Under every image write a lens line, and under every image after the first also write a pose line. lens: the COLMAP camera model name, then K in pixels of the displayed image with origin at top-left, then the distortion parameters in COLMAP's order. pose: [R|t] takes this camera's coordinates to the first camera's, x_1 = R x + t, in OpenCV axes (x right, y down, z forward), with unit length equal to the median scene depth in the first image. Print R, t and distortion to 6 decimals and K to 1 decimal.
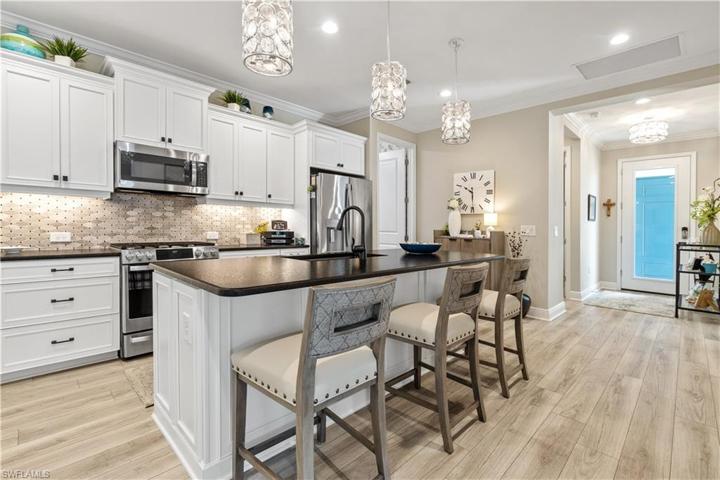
lens RADIAL K [[329.9, 0, 362.7], [0, 329.9, 225.3], [0, 0, 1]] dist [0.001368, 0.000974]
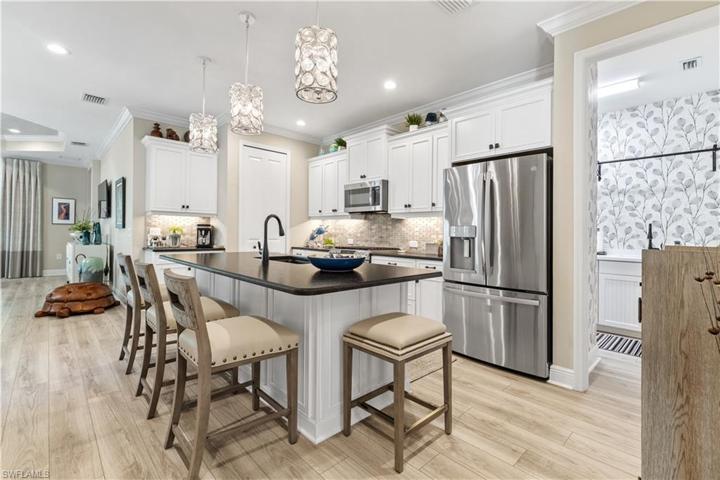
lens RADIAL K [[329.9, 0, 362.7], [0, 329.9, 225.3], [0, 0, 1]] dist [0.001368, 0.000974]
pose [[-0.028071, -0.042191, -0.998715, 1.219528], [-0.013497, 0.999034, -0.041825, 0.027368], [0.999515, 0.012305, -0.028613, 1.474008]]
